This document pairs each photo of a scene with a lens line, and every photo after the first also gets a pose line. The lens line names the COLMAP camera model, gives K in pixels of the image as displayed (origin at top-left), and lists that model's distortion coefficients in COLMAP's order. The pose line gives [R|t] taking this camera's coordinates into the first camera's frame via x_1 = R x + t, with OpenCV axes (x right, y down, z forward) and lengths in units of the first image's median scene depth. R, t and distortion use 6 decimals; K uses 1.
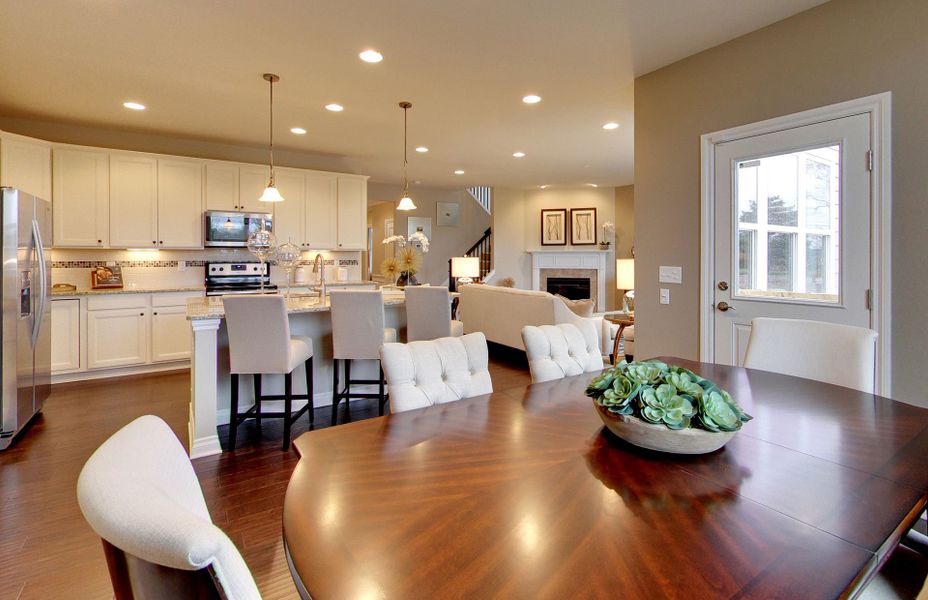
lens RADIAL K [[429.5, 0, 464.6], [0, 429.5, 257.0], [0, 0, 1]] dist [-0.001335, -0.000320]
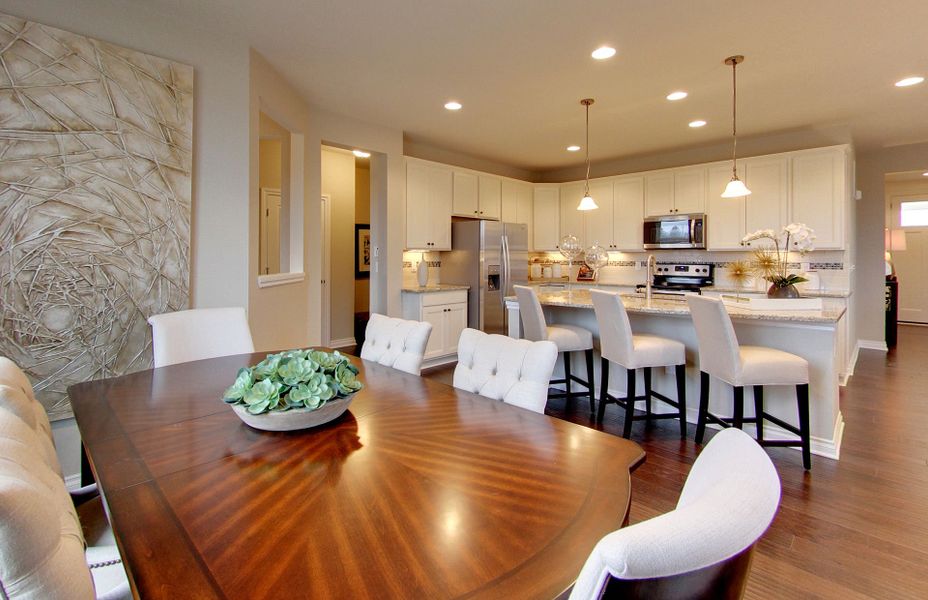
lens RADIAL K [[429.5, 0, 464.6], [0, 429.5, 257.0], [0, 0, 1]] dist [-0.001335, -0.000320]
pose [[0.216093, 0.000477, -0.976373, 0.323721], [-0.002197, 0.999998, 0.000002, -0.001759], [0.976370, 0.002145, 0.216094, 0.234309]]
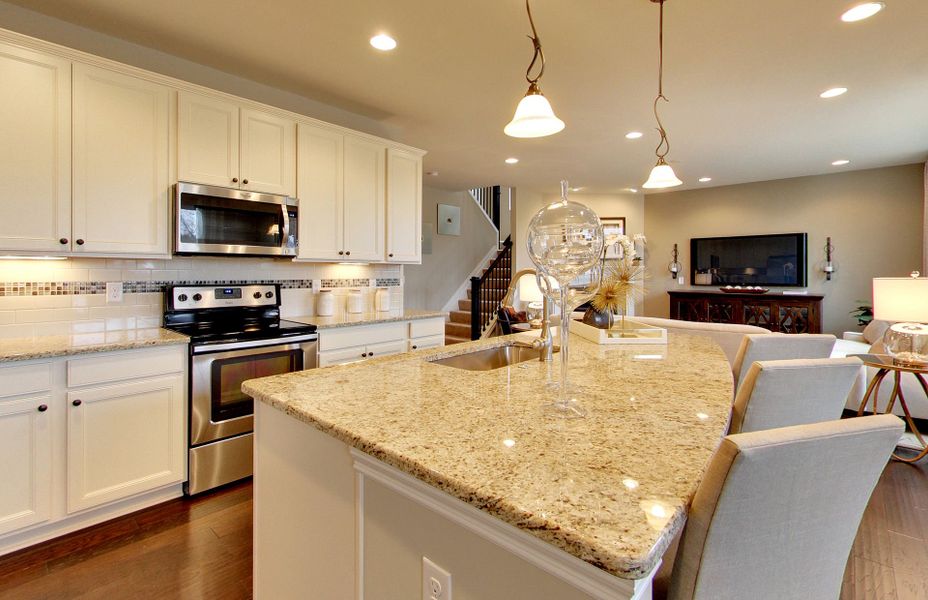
lens RADIAL K [[433.9, 0, 466.3], [0, 433.9, 271.6], [0, 0, 1]] dist [0.006922, 0.000207]
pose [[0.963997, 0.002916, 0.265898, -0.335327], [-0.001838, 0.999989, -0.004304, -0.001033], [-0.265907, 0.003660, 0.963992, 0.340436]]
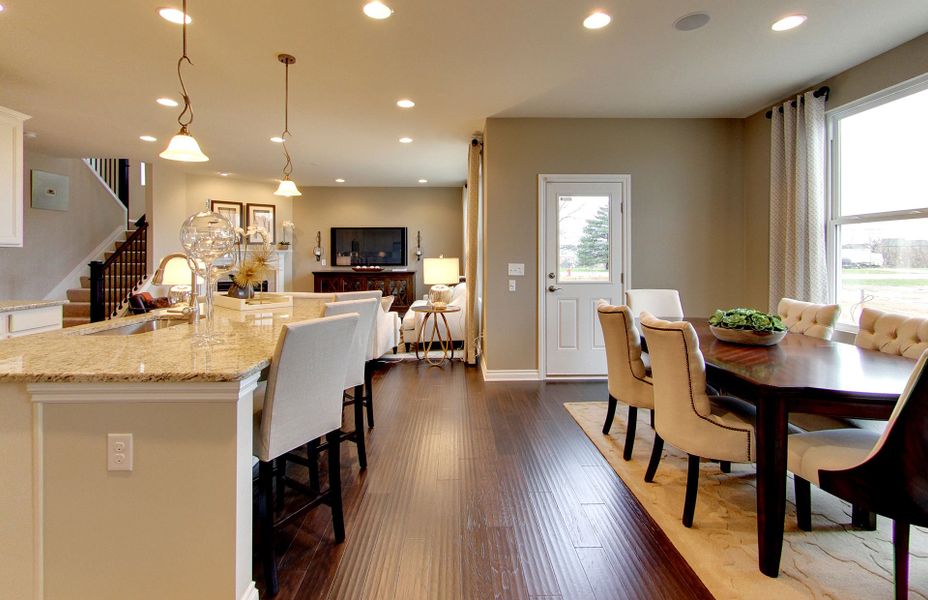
lens RADIAL K [[429.5, 0, 464.6], [0, 429.5, 257.0], [0, 0, 1]] dist [-0.001335, -0.000320]
pose [[0.522527, -0.002730, 0.852618, -0.400440], [0.003192, 0.999994, 0.001246, -0.000709], [-0.852617, 0.002071, 0.522533, 0.212992]]
